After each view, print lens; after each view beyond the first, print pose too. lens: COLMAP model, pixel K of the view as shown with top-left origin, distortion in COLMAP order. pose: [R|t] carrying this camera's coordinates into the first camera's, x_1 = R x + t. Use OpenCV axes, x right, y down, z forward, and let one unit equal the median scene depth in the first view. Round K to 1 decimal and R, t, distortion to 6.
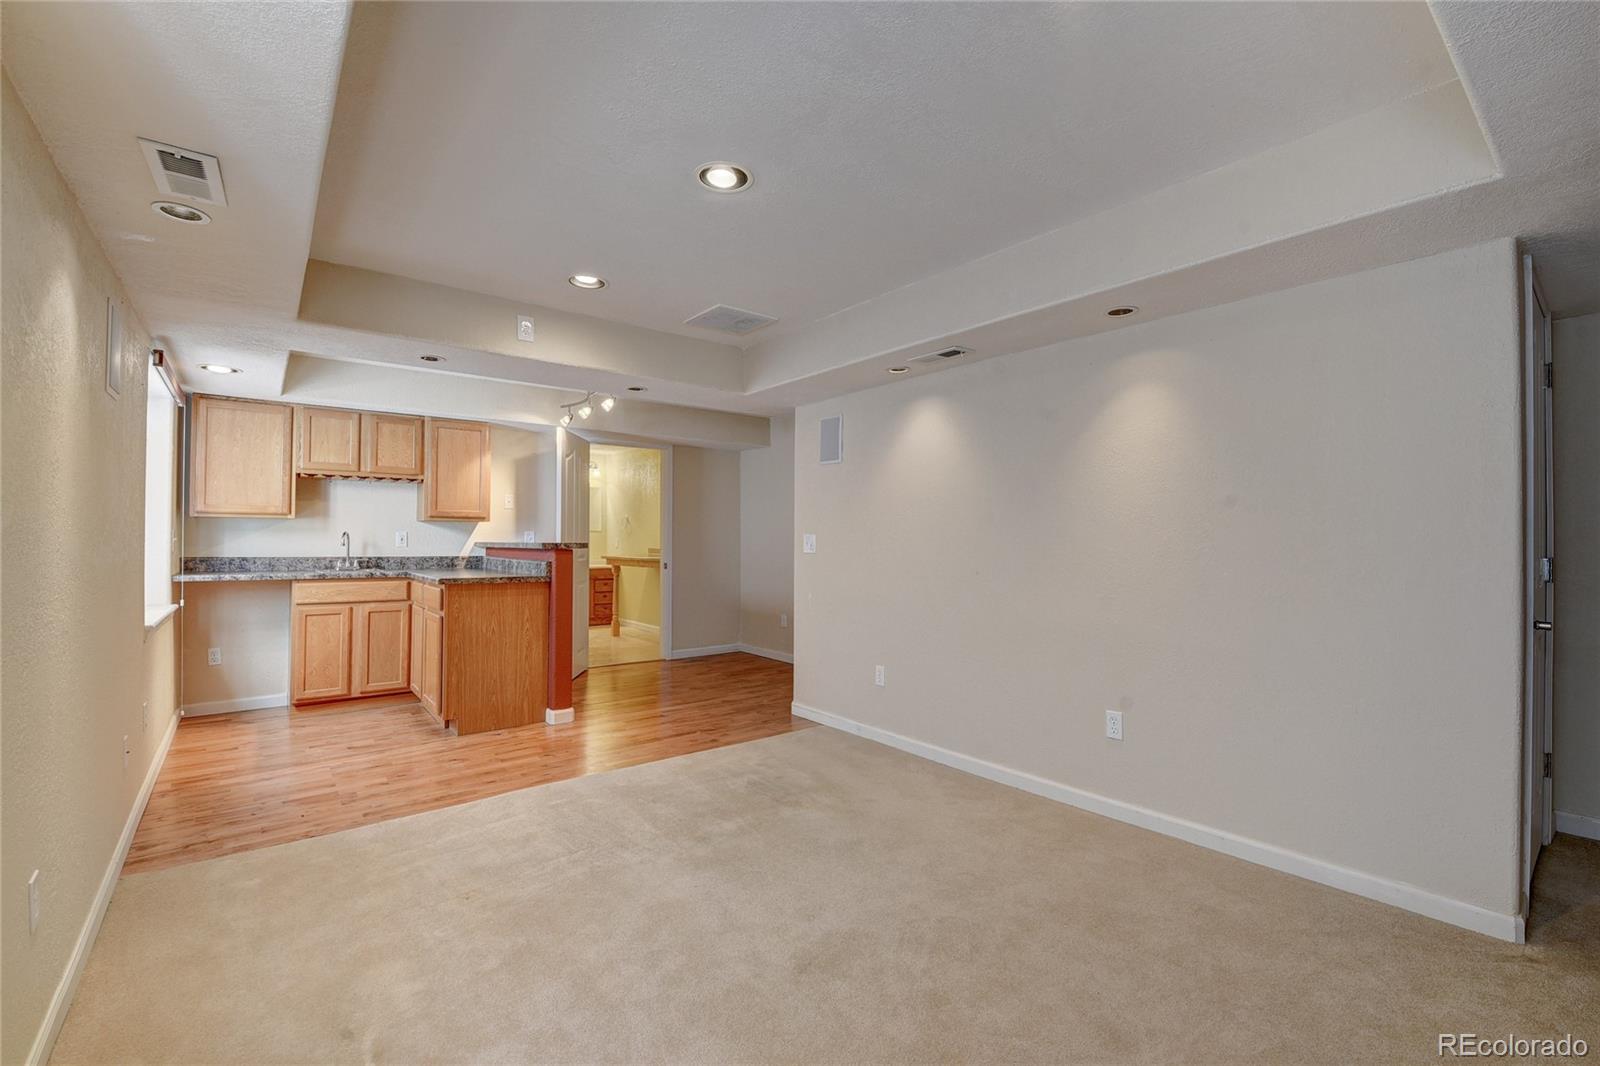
lens RADIAL K [[686.7, 0, 798.4], [0, 686.7, 528.4], [0, 0, 1]] dist [-0.004195, -0.008261]
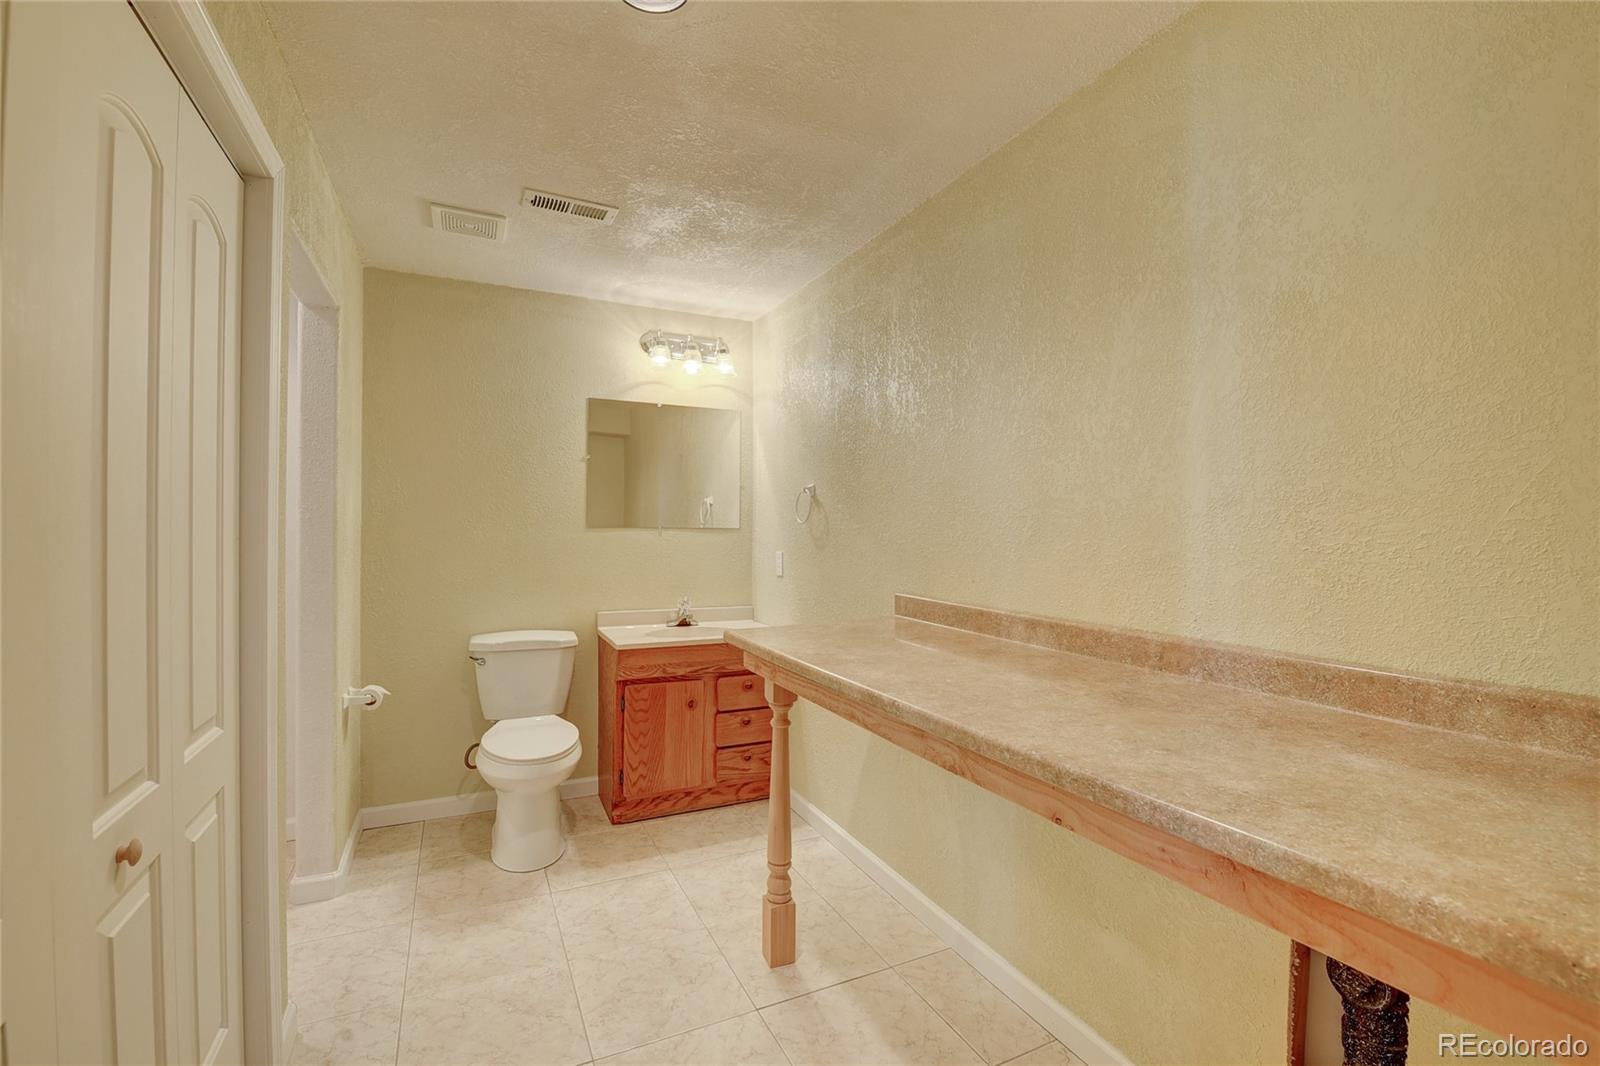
lens RADIAL K [[686.7, 0, 797.2], [0, 686.7, 533.9], [0, 0, 1]] dist [-0.004195, -0.008261]
pose [[0.975739, 0.008075, -0.218790, -0.382420], [-0.005232, 0.999894, 0.013572, 0.002593], [0.218876, -0.012098, 0.975678, 1.405715]]
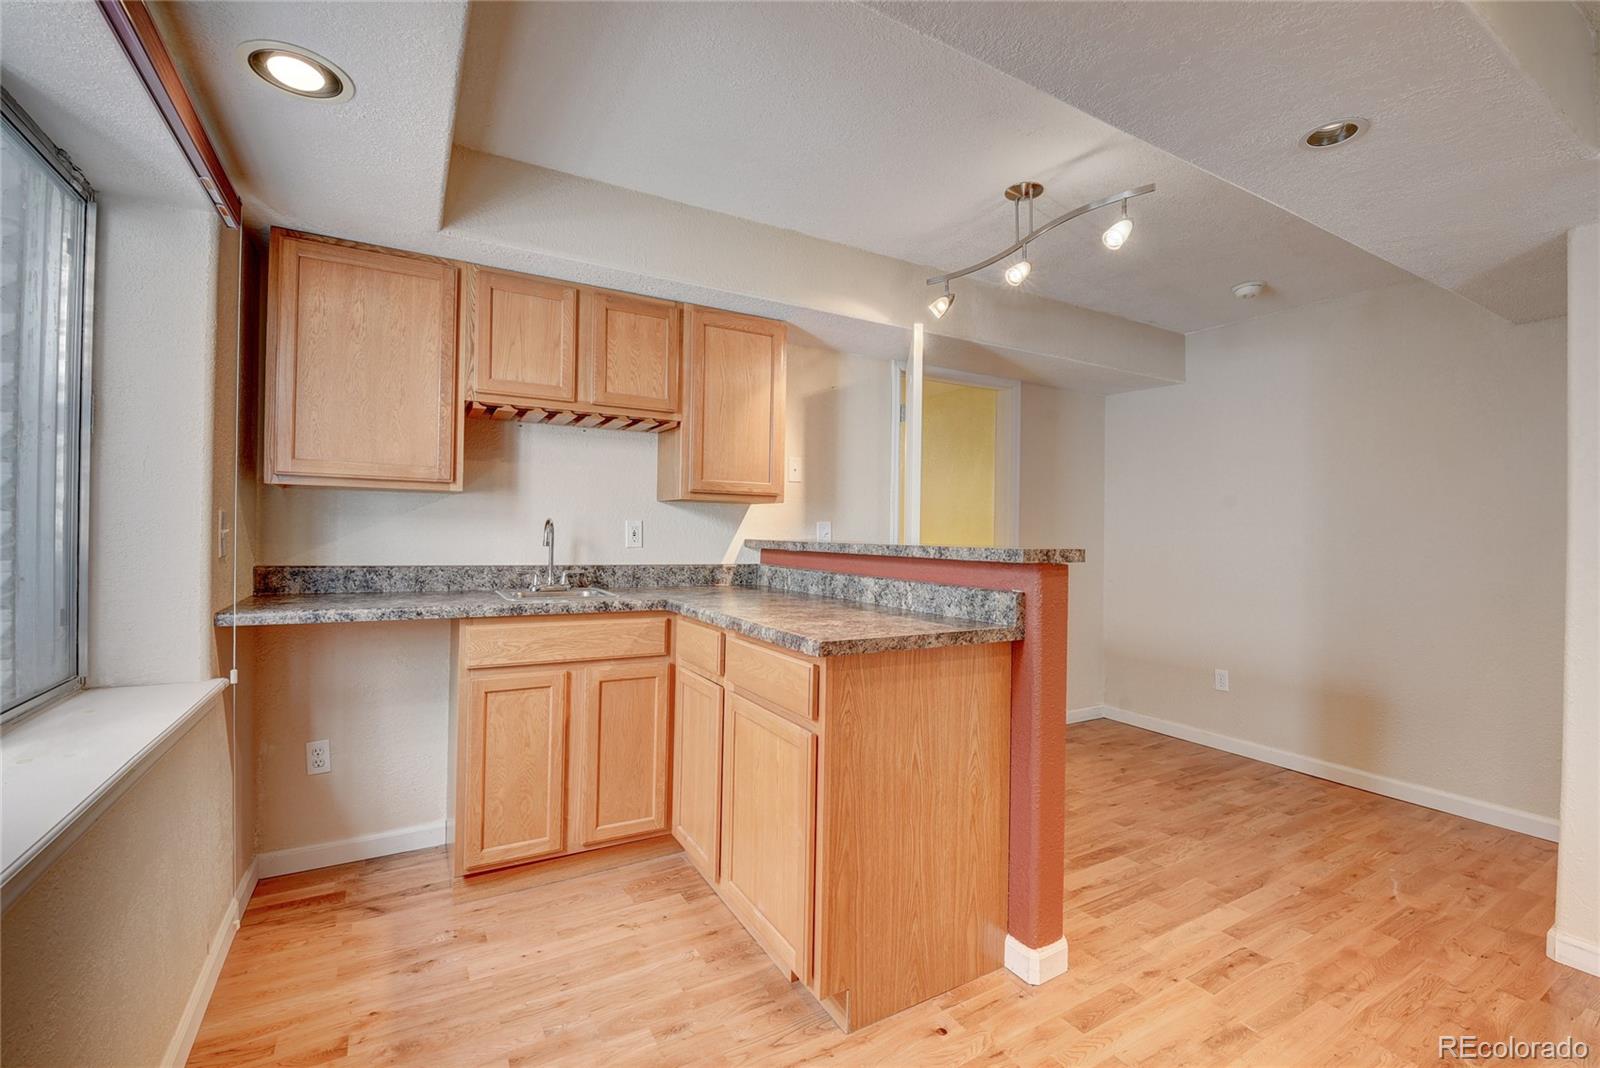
lens RADIAL K [[686.7, 0, 797.7], [0, 686.7, 528.6], [0, 0, 1]] dist [-0.004195, -0.008261]
pose [[0.988534, 0.010096, -0.150660, -0.423416], [-0.008564, 0.999905, 0.010810, 0.005331], [0.150754, -0.009396, 0.988527, 0.546696]]
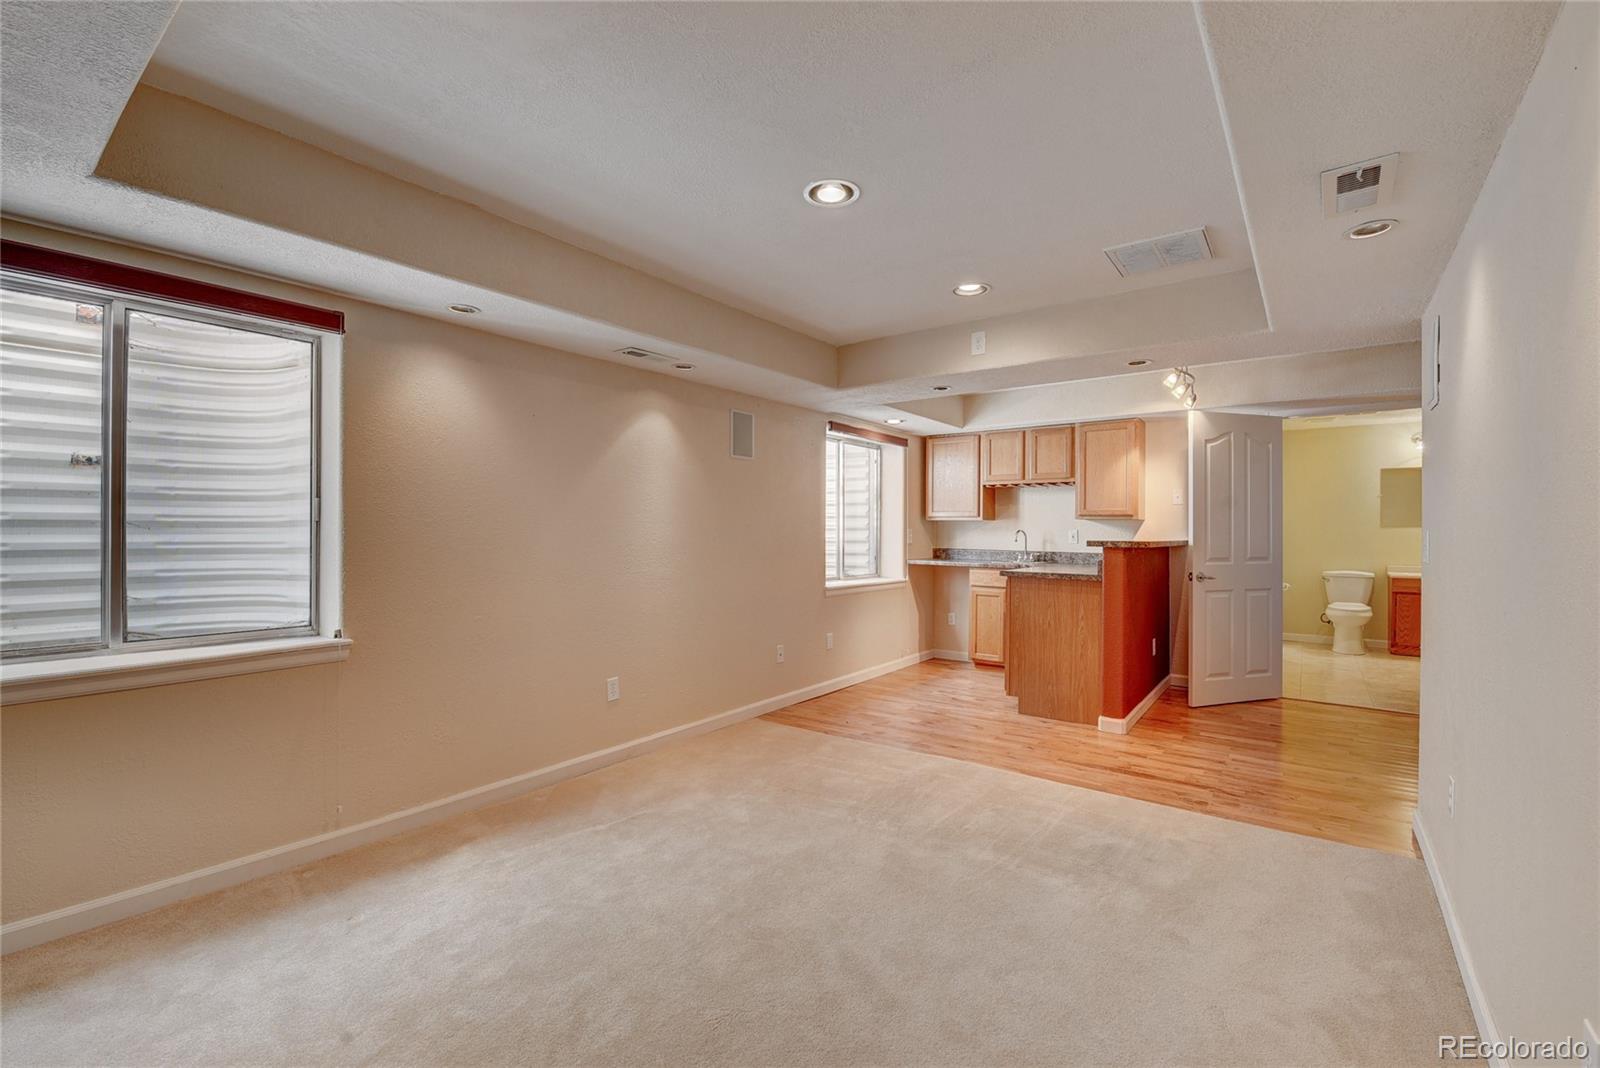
lens RADIAL K [[686.7, 0, 800.1], [0, 686.7, 530.7], [0, 0, 1]] dist [-0.004195, -0.008261]
pose [[0.253136, -0.003488, -0.967424, 0.445526], [0.009766, 0.999952, -0.001050, 0.003516], [0.967381, -0.009182, 0.253158, 0.339285]]
